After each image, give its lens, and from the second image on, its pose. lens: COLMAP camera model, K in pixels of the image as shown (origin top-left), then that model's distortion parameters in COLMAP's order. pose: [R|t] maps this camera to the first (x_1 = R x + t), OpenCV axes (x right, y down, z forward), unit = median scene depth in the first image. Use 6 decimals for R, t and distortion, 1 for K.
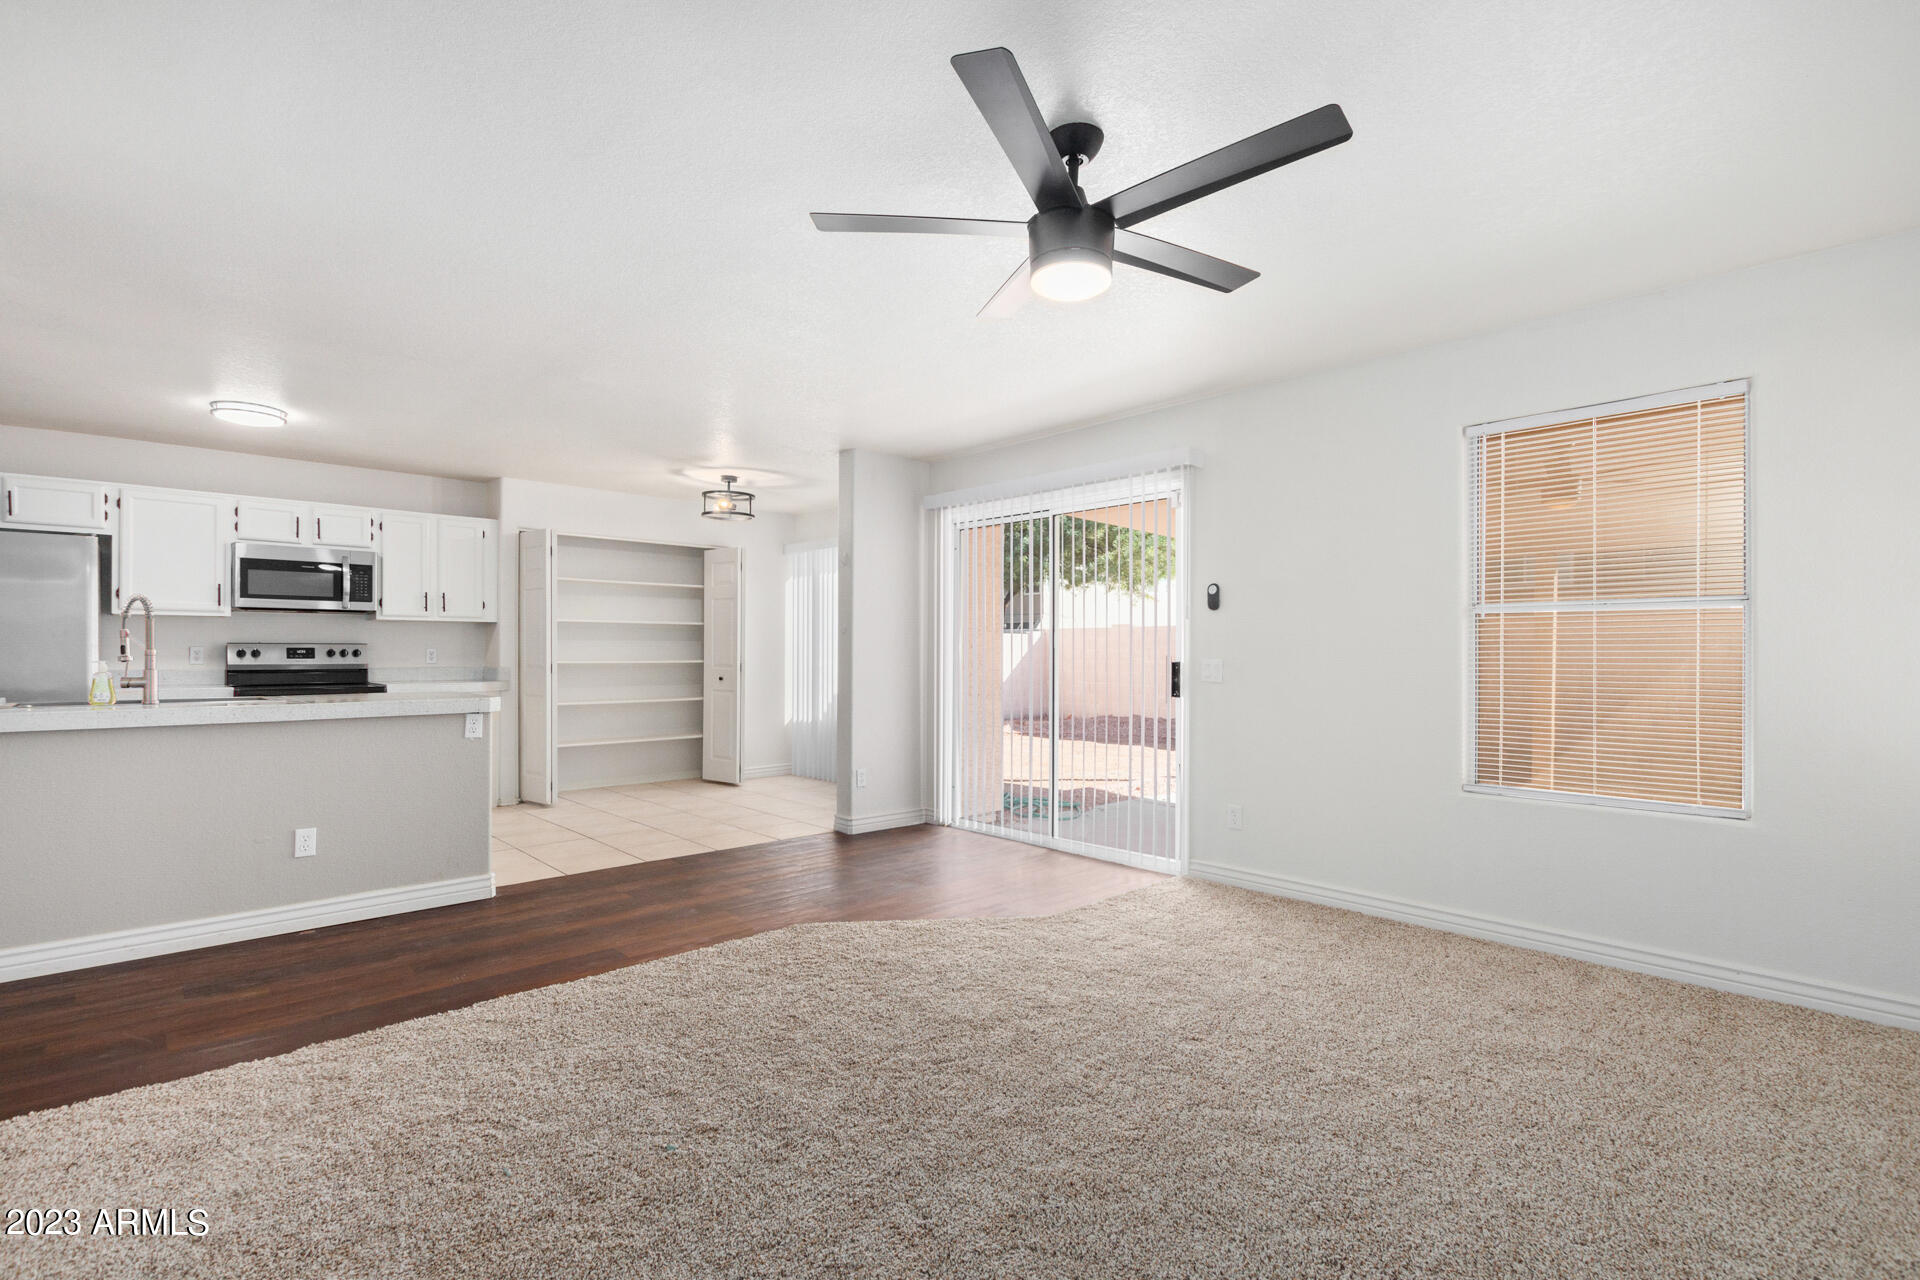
lens RADIAL K [[918.4, 0, 963.2], [0, 918.4, 647.1], [0, 0, 1]] dist [0.000533, -0.000054]
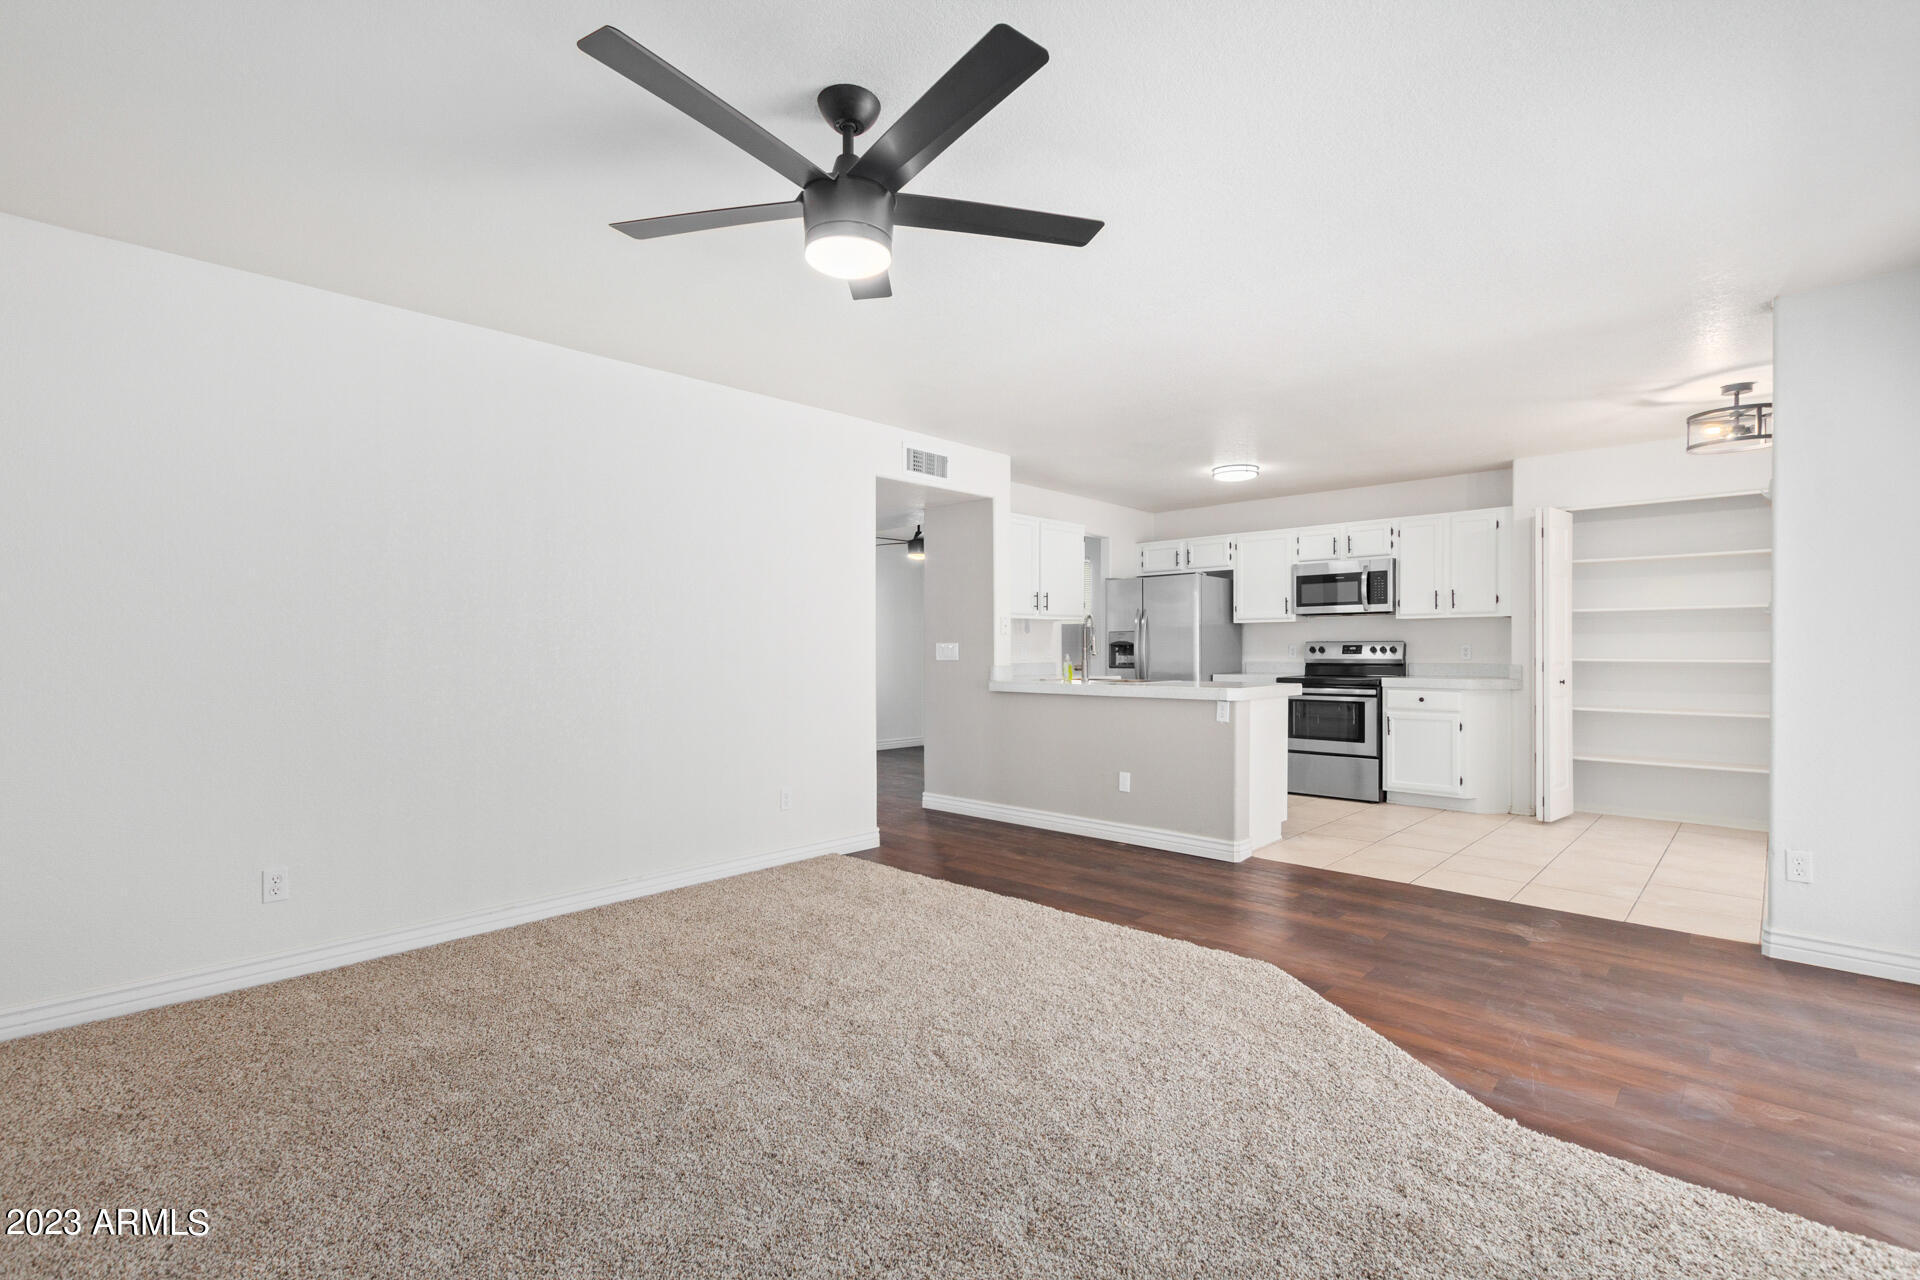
lens RADIAL K [[918.4, 0, 963.2], [0, 918.4, 647.1], [0, 0, 1]] dist [0.000533, -0.000054]
pose [[0.002181, -0.005229, -0.999984, 0.478465], [0.009073, 0.999945, -0.005209, 0.004894], [0.999956, -0.009061, 0.002228, 0.499191]]
